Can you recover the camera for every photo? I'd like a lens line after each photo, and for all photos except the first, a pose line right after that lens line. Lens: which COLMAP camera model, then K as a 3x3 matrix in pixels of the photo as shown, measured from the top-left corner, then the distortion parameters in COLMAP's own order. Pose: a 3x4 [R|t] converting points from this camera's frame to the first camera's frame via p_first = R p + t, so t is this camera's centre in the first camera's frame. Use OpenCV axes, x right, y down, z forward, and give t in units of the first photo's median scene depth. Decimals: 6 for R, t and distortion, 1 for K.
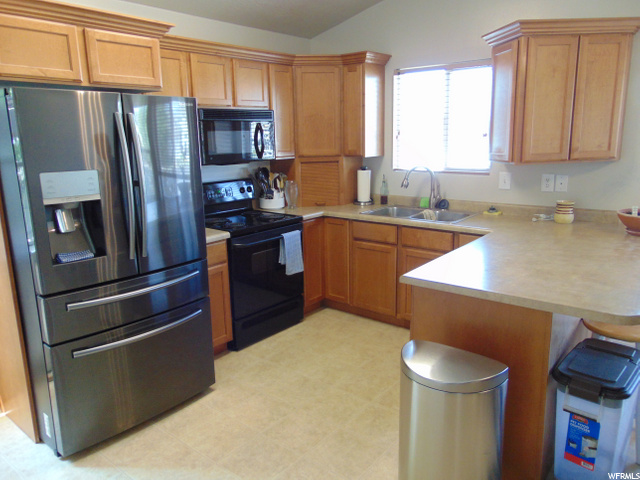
lens RADIAL K [[478.9, 0, 315.4], [0, 478.9, 238.9], [0, 0, 1]] dist [-0.000654, 0.004759]
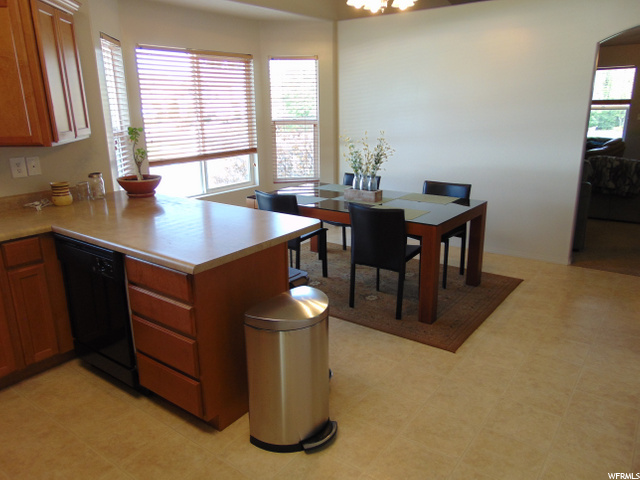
lens RADIAL K [[478.9, 0, 315.4], [0, 478.9, 238.9], [0, 0, 1]] dist [-0.000654, 0.004759]
pose [[-0.044335, -0.249652, 0.967320, -0.398801], [0.225358, 0.940816, 0.253140, -0.086274], [-0.973267, 0.229216, 0.014550, 0.443288]]
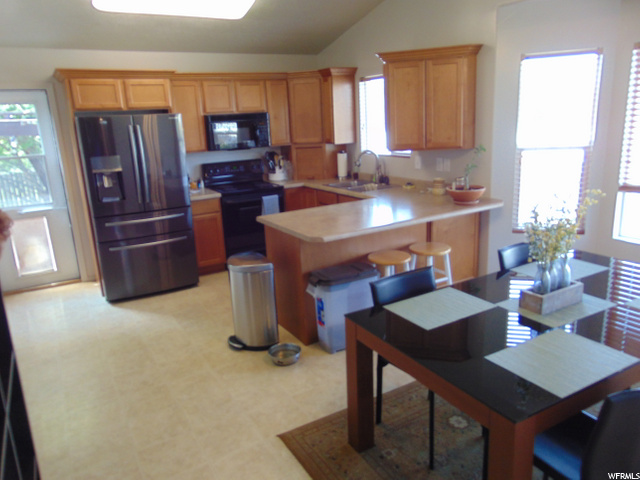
lens RADIAL K [[478.9, 0, 315.4], [0, 478.9, 238.9], [0, 0, 1]] dist [-0.000654, 0.004759]
pose [[0.935687, 0.065595, -0.346679, 0.585818], [-0.049541, 0.997258, 0.054981, 0.029385], [0.349335, -0.034270, 0.936371, -0.336235]]
